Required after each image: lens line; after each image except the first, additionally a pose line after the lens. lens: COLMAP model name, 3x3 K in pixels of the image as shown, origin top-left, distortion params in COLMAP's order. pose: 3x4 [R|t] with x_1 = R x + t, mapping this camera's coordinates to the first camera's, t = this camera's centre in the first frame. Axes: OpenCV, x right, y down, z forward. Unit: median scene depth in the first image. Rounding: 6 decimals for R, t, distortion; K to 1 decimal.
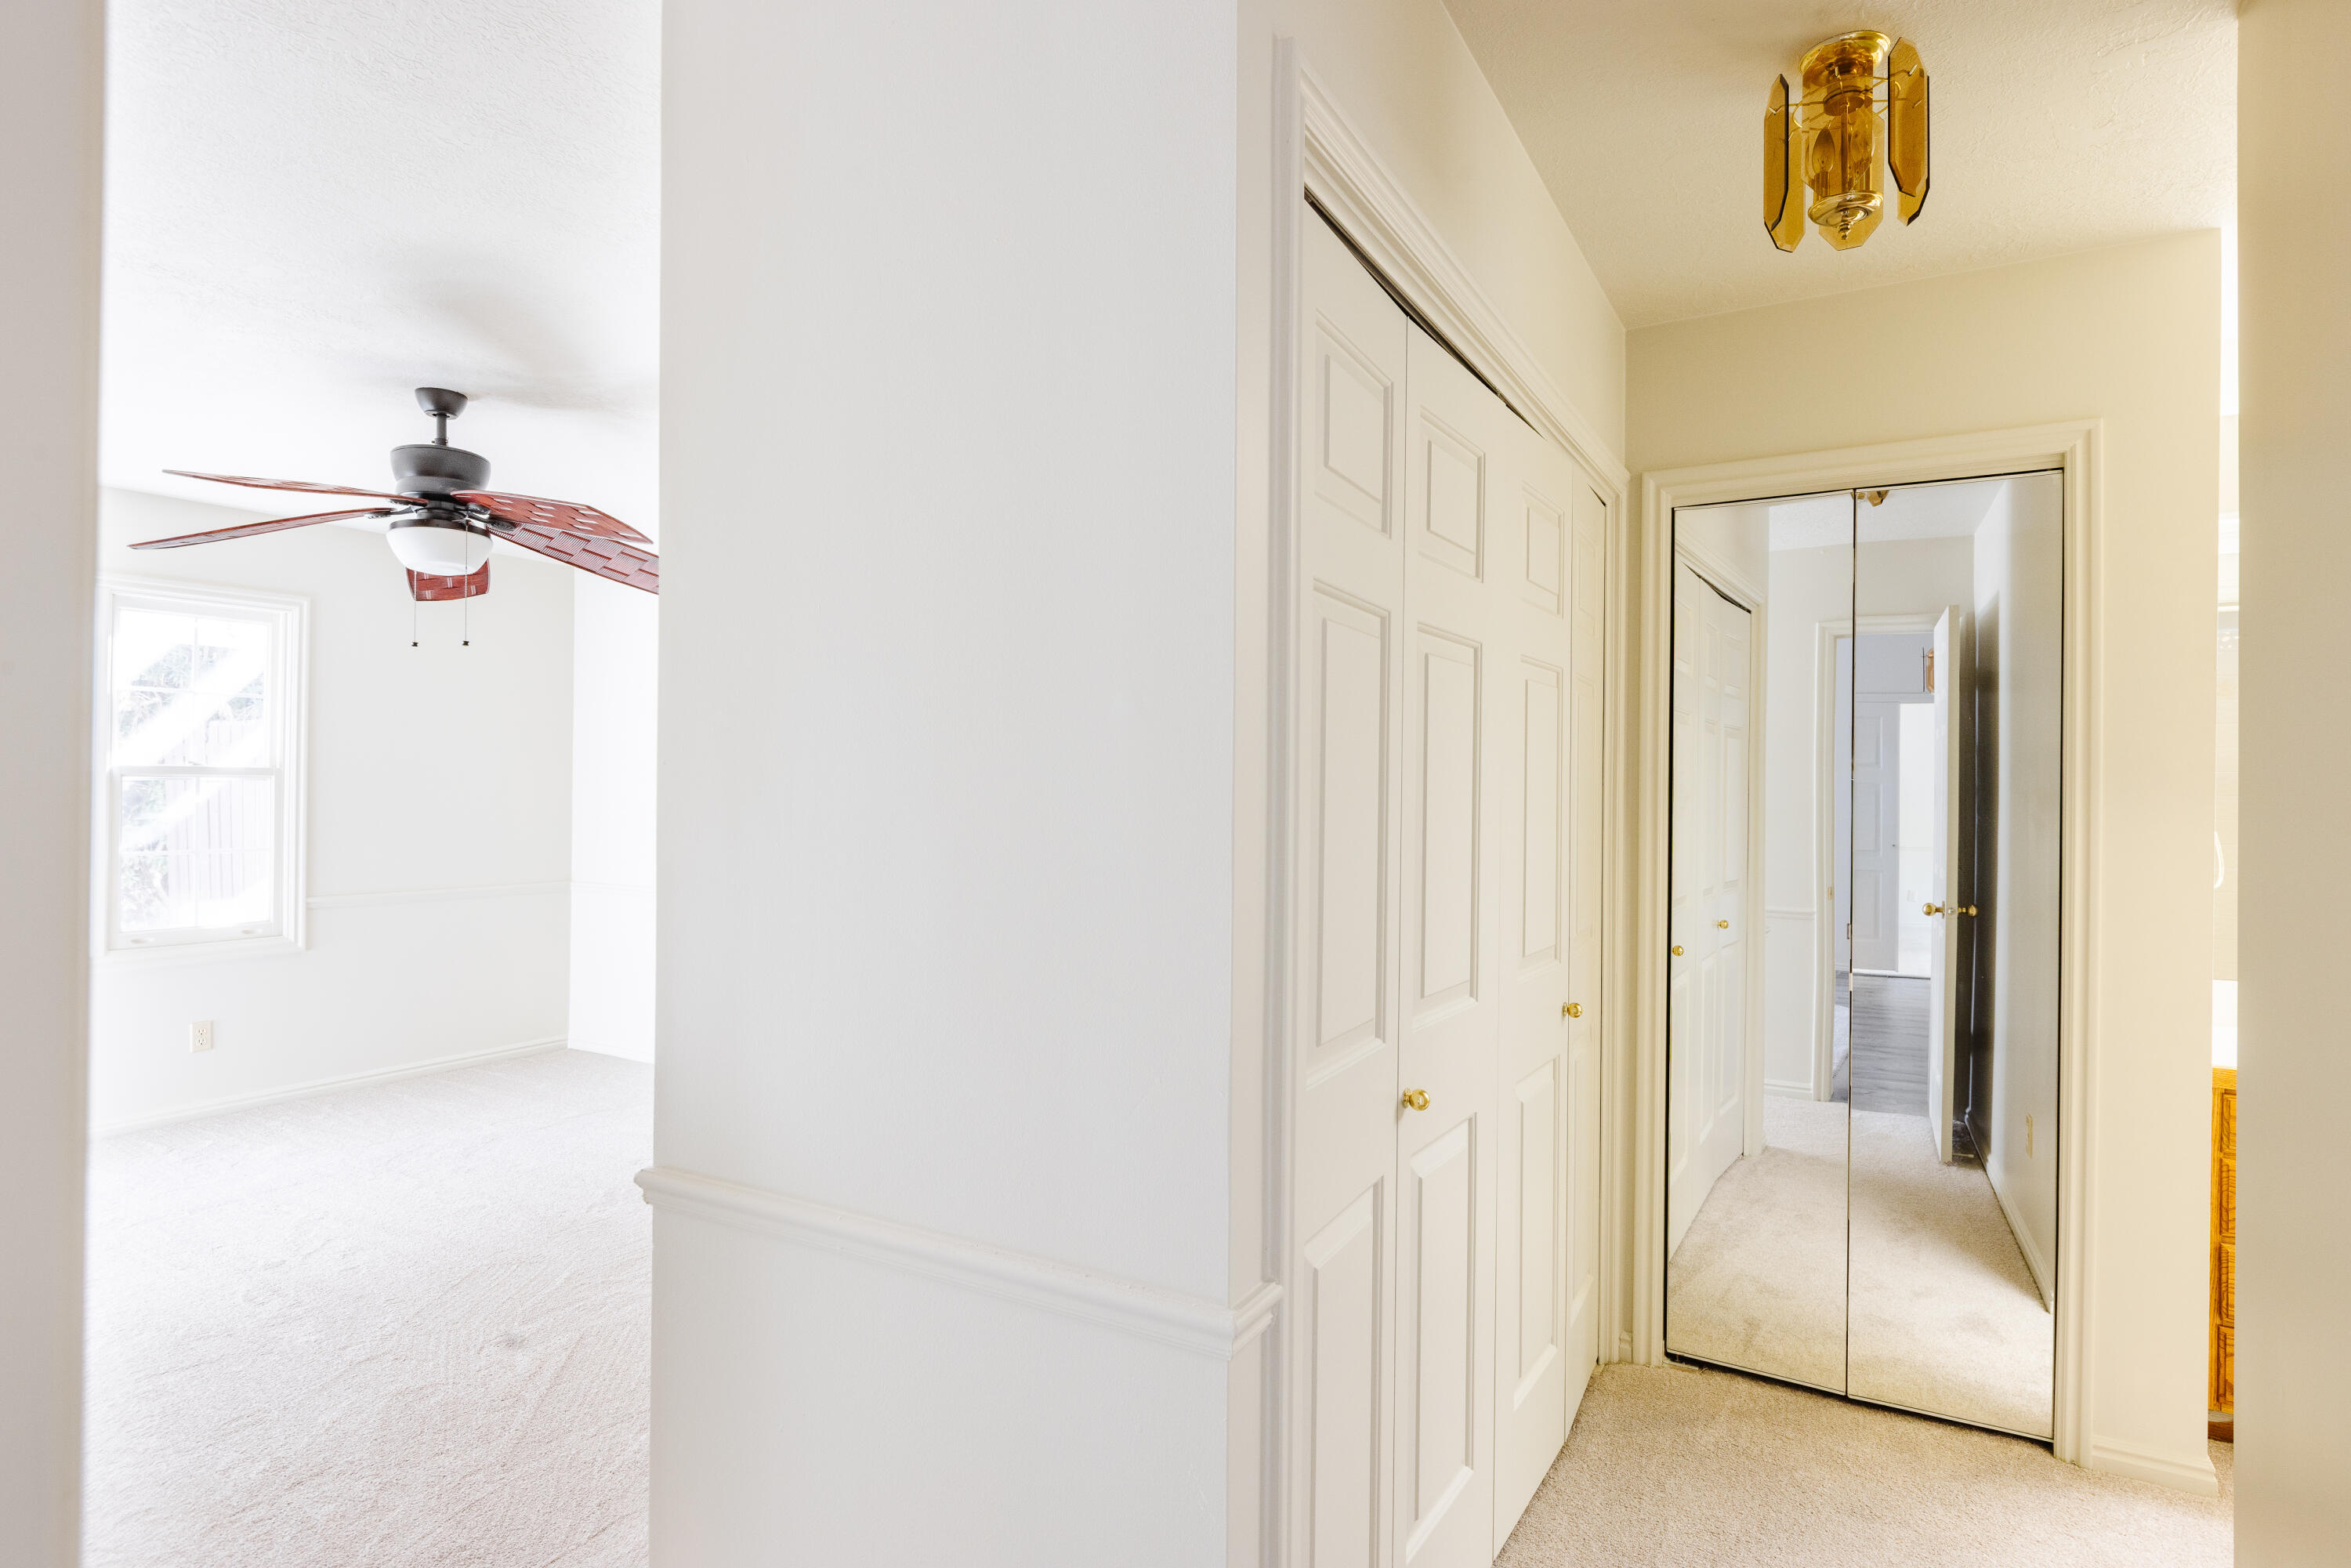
lens RADIAL K [[1227.7, 0, 1182.9], [0, 1227.7, 783.6], [0, 0, 1]] dist [0.001575, 0.000009]
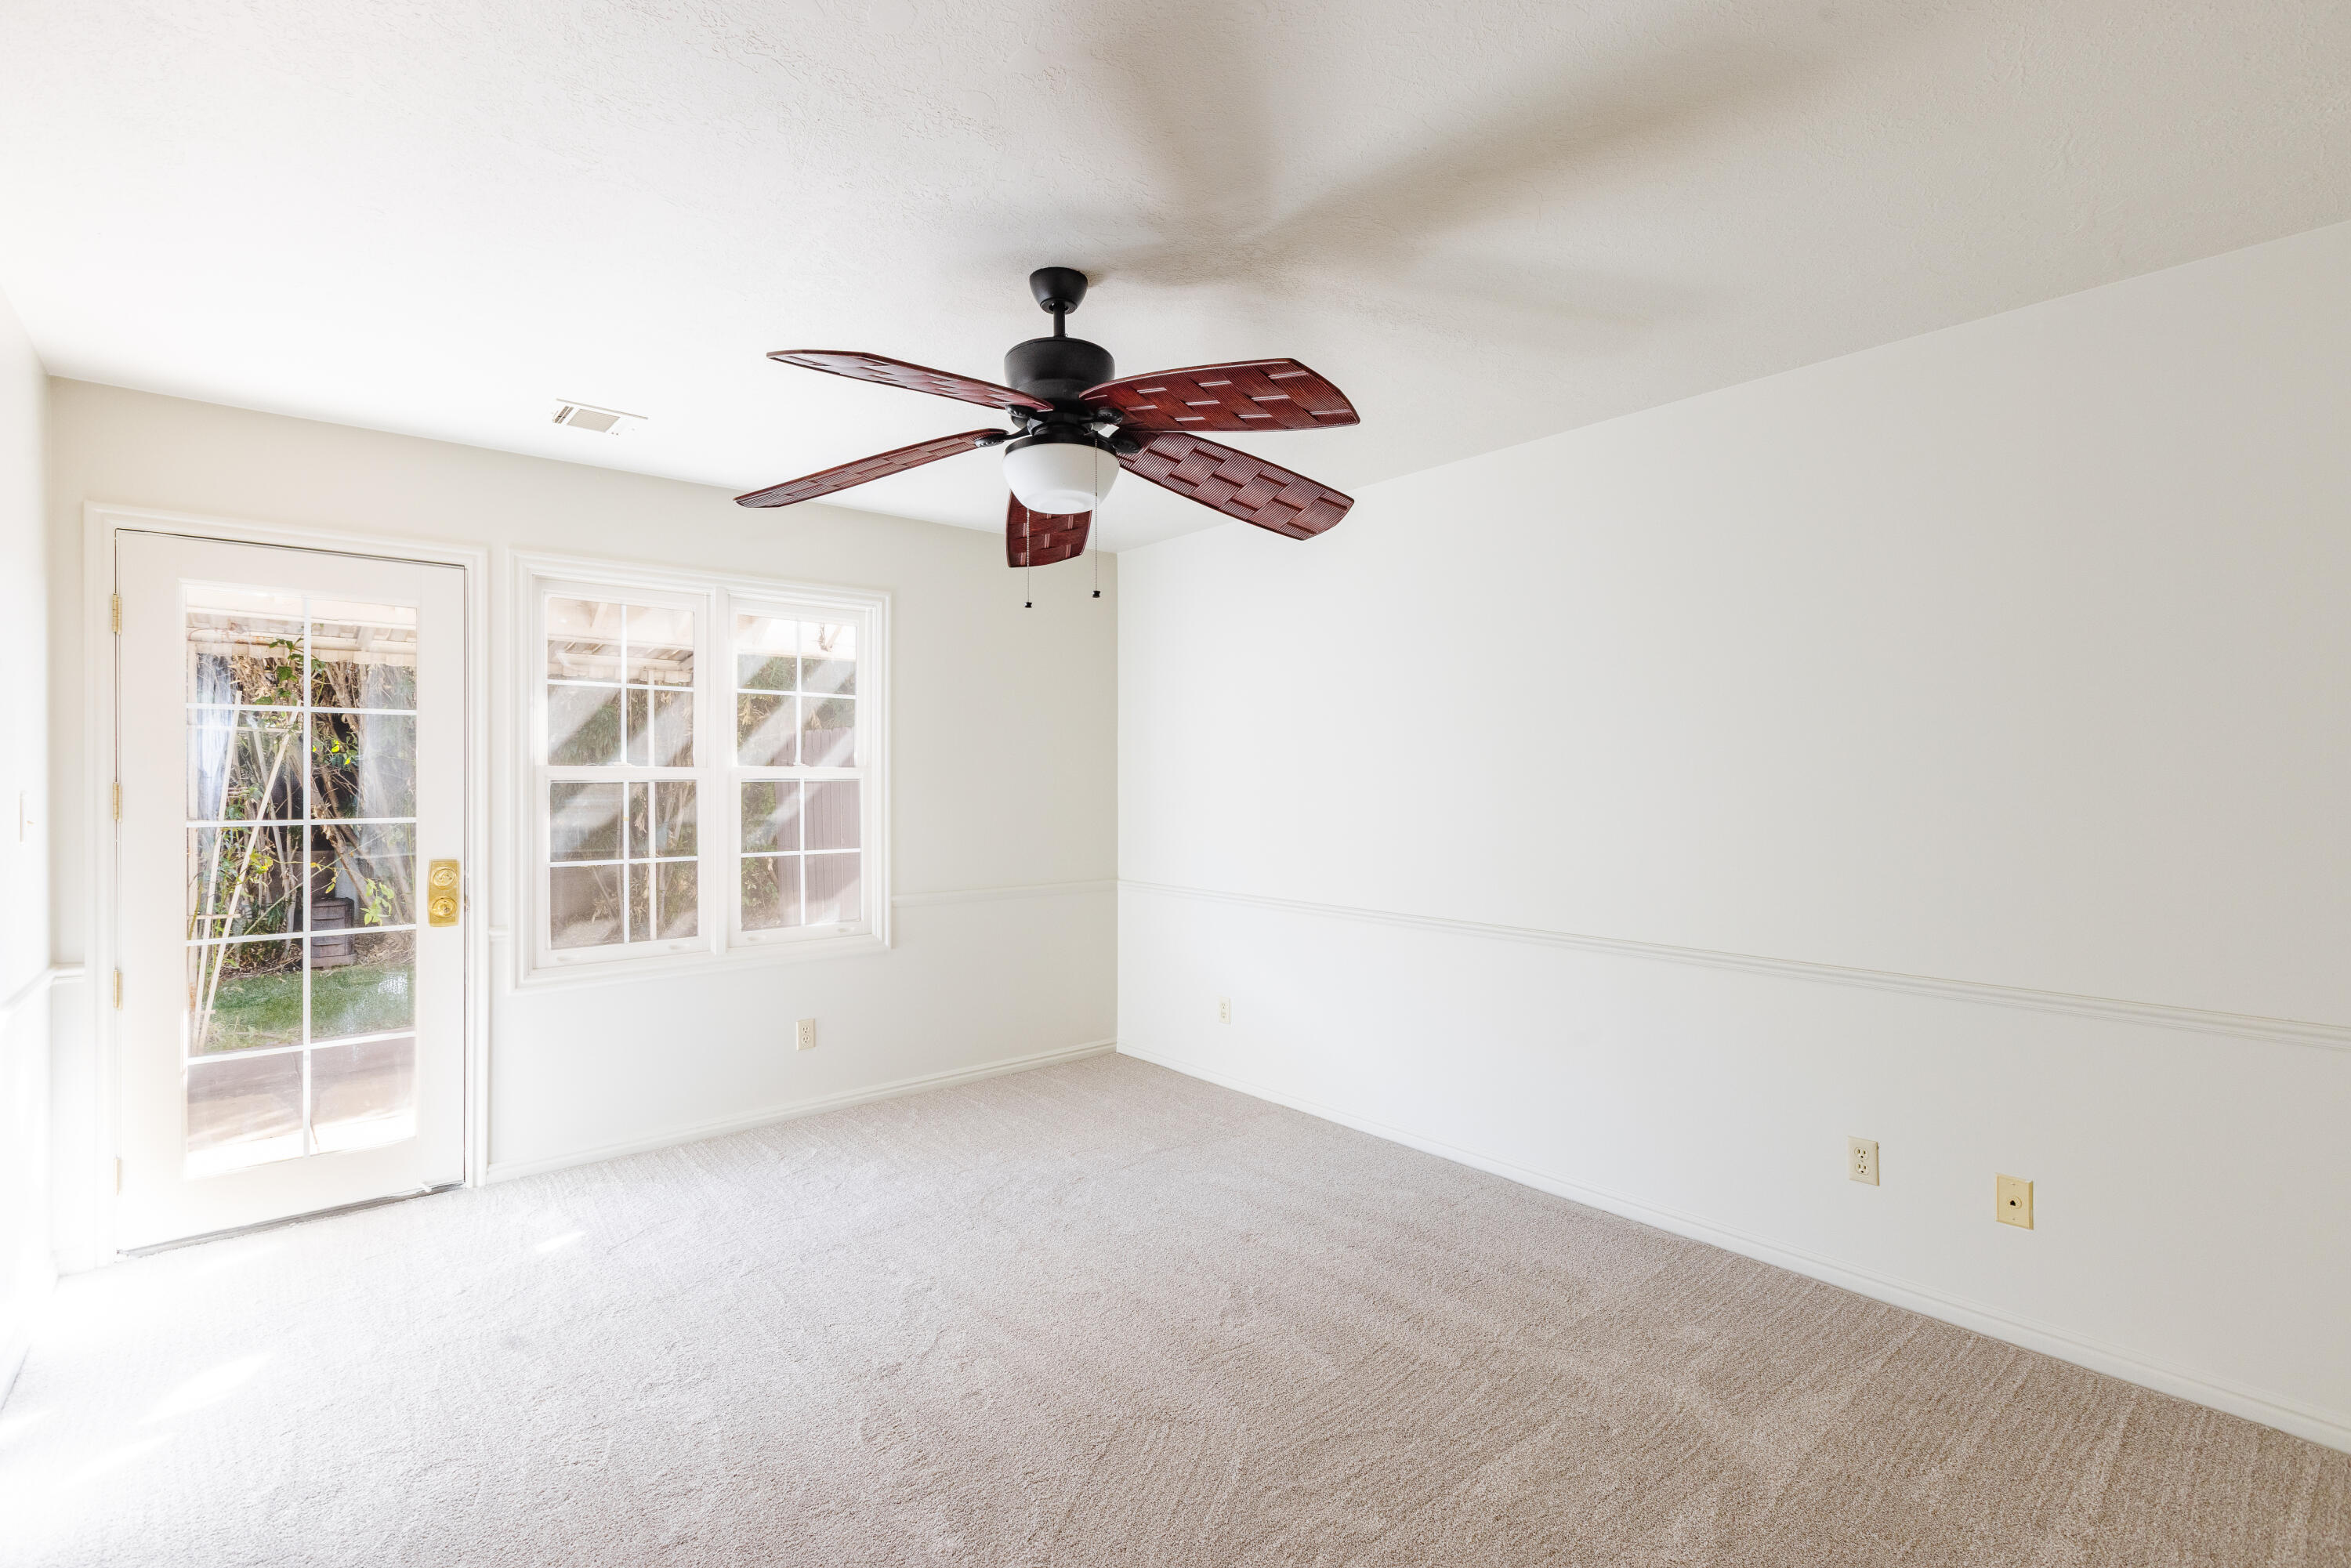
lens RADIAL K [[1078.2, 0, 1169.9], [0, 1078.2, 784.1], [0, 0, 1]] dist [-0.003037, -0.000030]
pose [[0.942536, -0.007929, -0.334010, -0.294778], [0.010237, 0.999934, 0.005150, -0.000351], [0.333948, -0.008273, 0.942555, 0.357982]]
